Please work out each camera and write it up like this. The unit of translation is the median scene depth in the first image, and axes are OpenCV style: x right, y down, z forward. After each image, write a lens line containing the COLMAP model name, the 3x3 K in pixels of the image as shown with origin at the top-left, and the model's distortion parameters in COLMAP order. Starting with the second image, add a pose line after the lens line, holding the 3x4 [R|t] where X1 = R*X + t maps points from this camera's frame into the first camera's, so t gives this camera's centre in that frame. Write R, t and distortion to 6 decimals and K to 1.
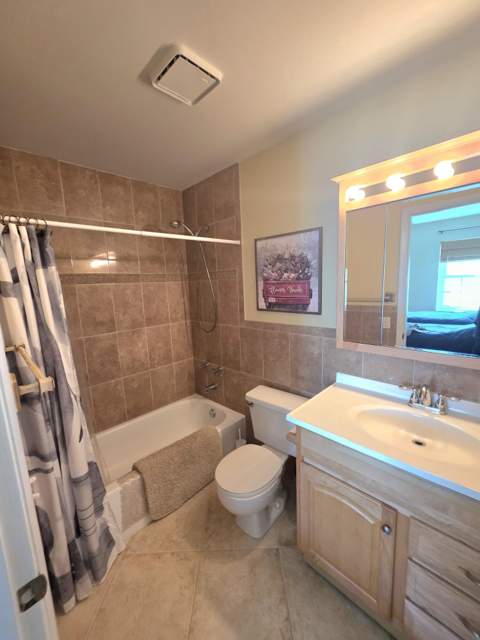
lens RADIAL K [[253.6, 0, 241.4], [0, 253.6, 323.5], [0, 0, 1]] dist [-0.000326, -0.000144]
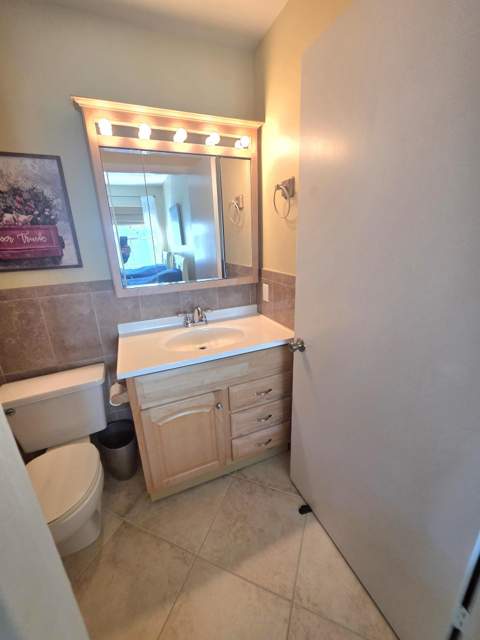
lens RADIAL K [[261.8, 0, 240.8], [0, 261.8, 315.3], [0, 0, 1]] dist [0.011206, -0.000113]
pose [[0.396032, -0.256291, 0.881745, -0.302690], [0.162036, 0.964695, 0.207624, 0.025215], [-0.903827, 0.060649, 0.423578, 0.139175]]
